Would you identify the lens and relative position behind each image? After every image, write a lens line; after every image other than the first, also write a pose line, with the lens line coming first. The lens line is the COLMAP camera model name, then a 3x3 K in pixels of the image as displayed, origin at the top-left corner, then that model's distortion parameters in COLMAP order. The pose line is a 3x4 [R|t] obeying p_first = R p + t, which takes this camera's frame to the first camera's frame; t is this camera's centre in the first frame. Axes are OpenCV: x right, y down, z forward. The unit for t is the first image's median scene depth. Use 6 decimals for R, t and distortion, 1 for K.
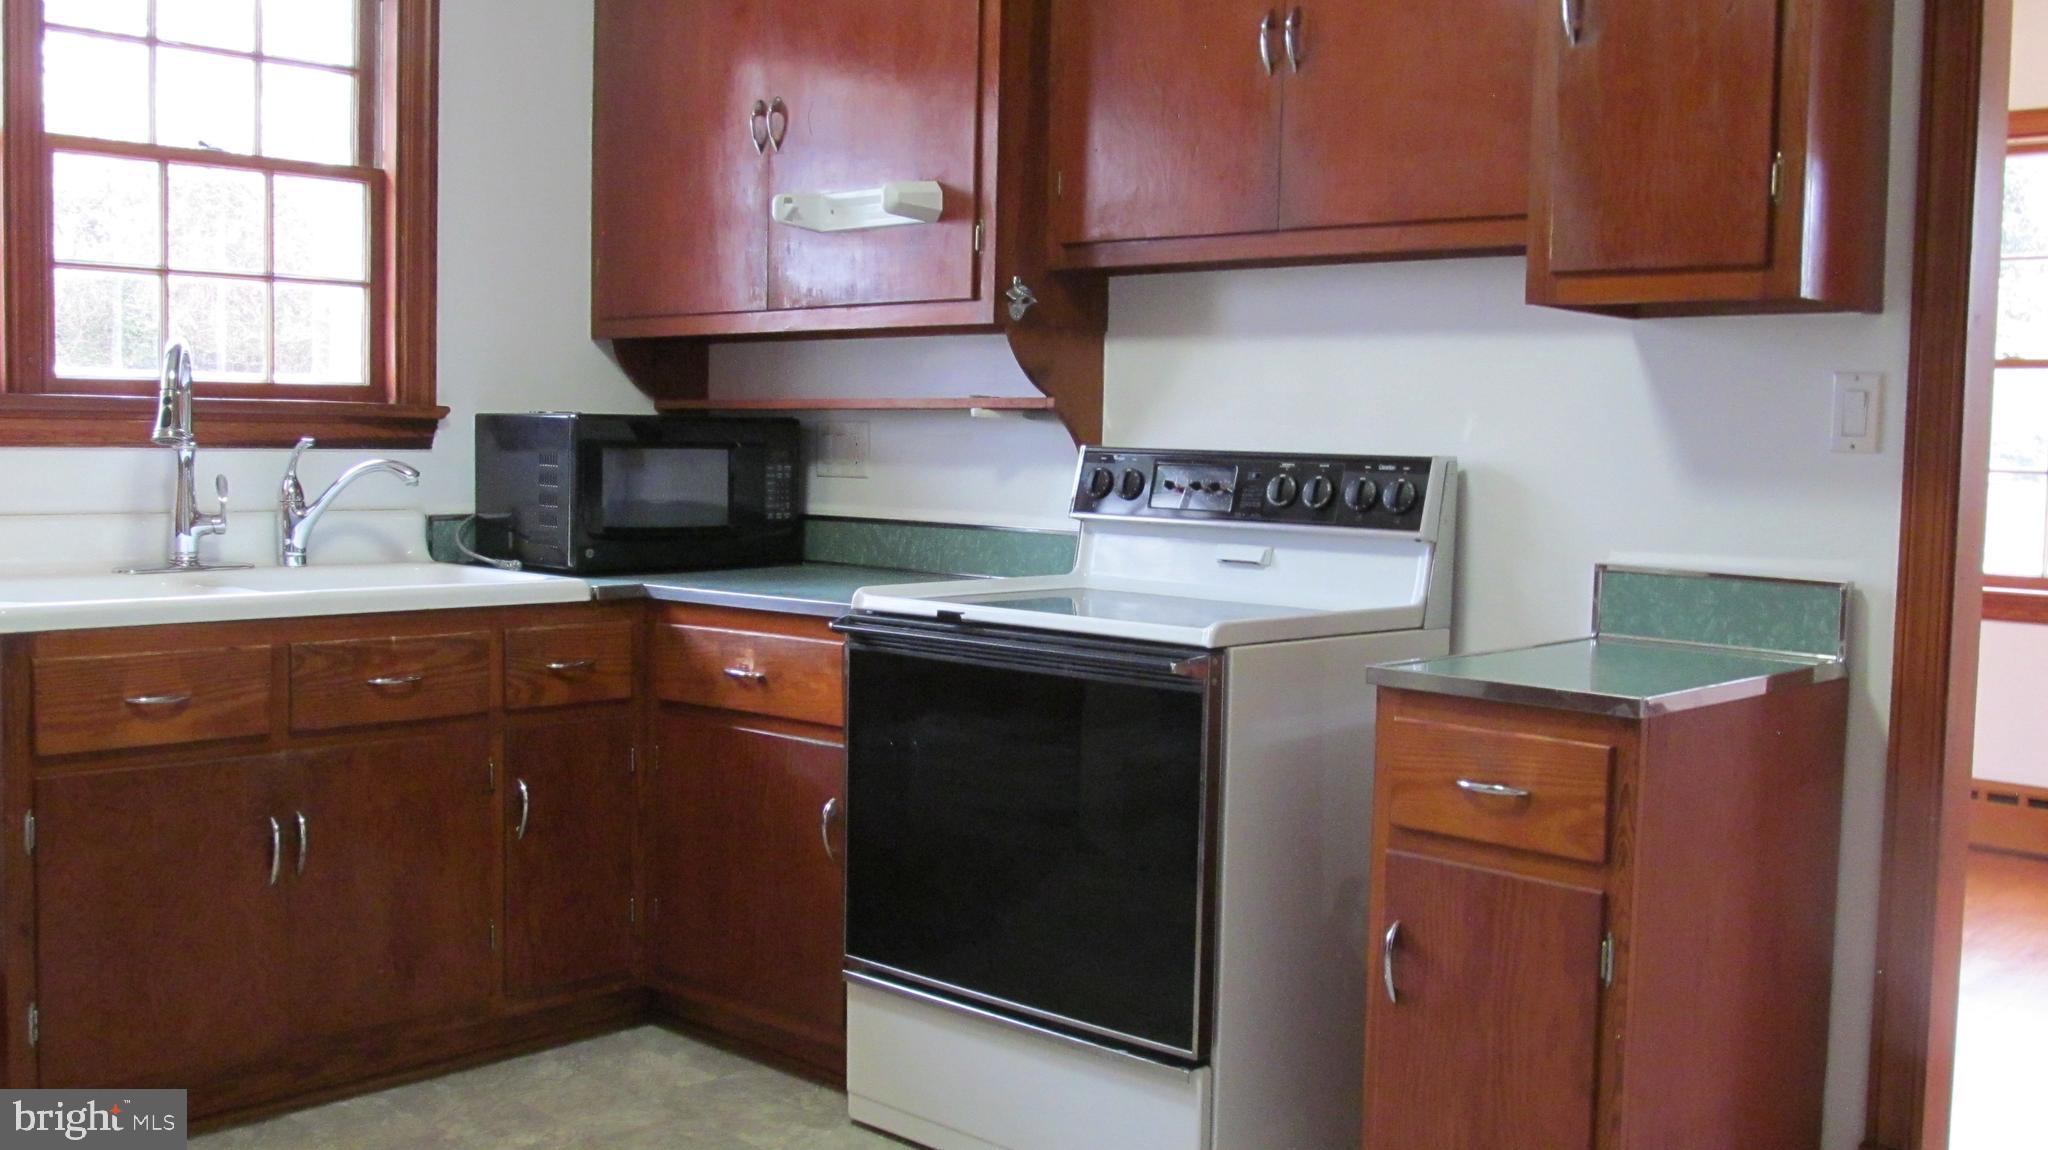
lens RADIAL K [[1945.5, 0, 1019.1], [0, 1945.5, 567.7], [0, 0, 1]] dist [-0.038999, 0.000000]
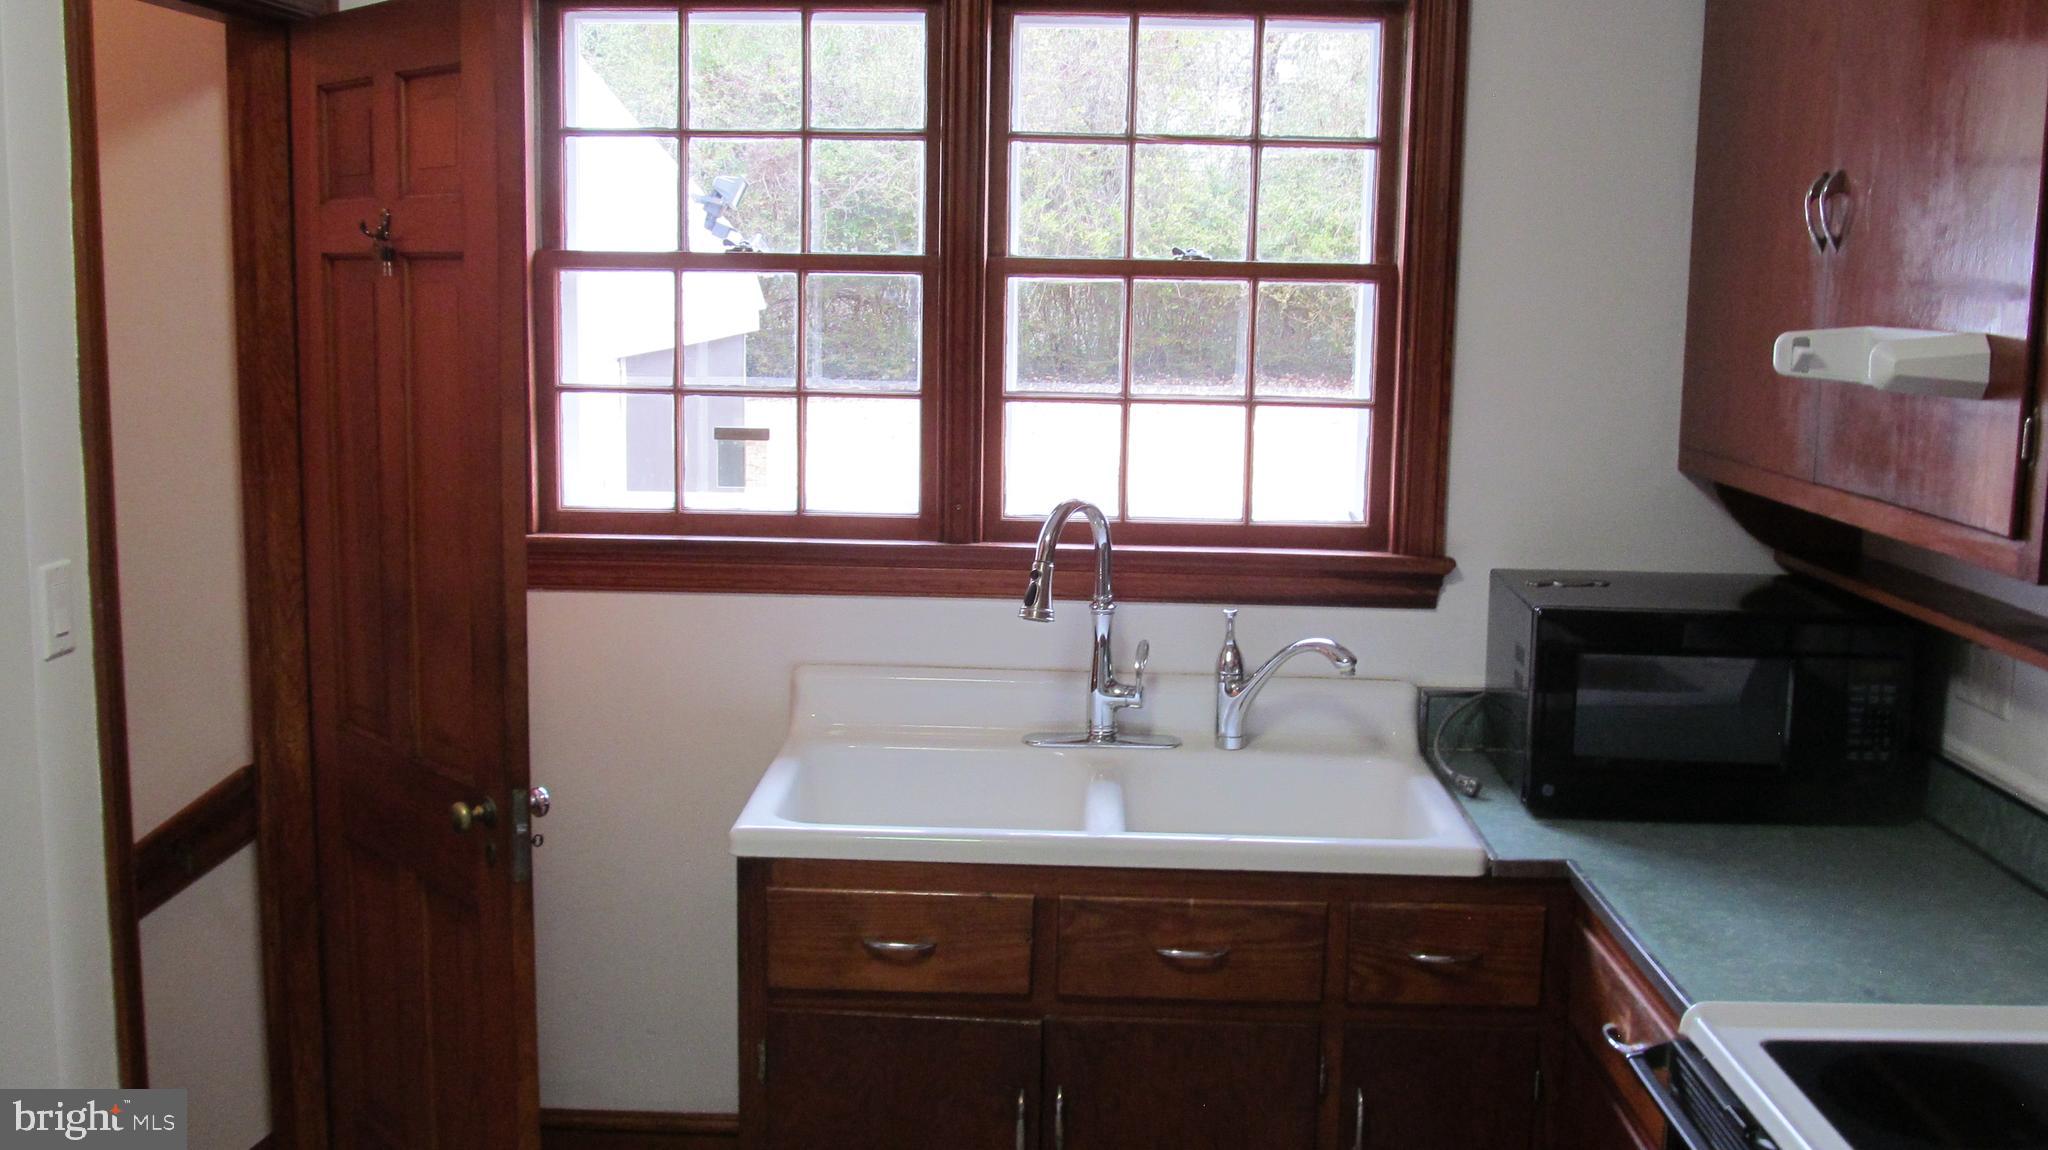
lens RADIAL K [[1945.5, 0, 1028.8], [0, 1945.5, 572.9], [0, 0, 1]] dist [-0.038999, 0.000000]
pose [[0.673946, 0.107099, -0.730977, 0.200600], [-0.059471, 0.994090, 0.090818, -0.160567], [0.736383, -0.017734, 0.676332, 0.372467]]
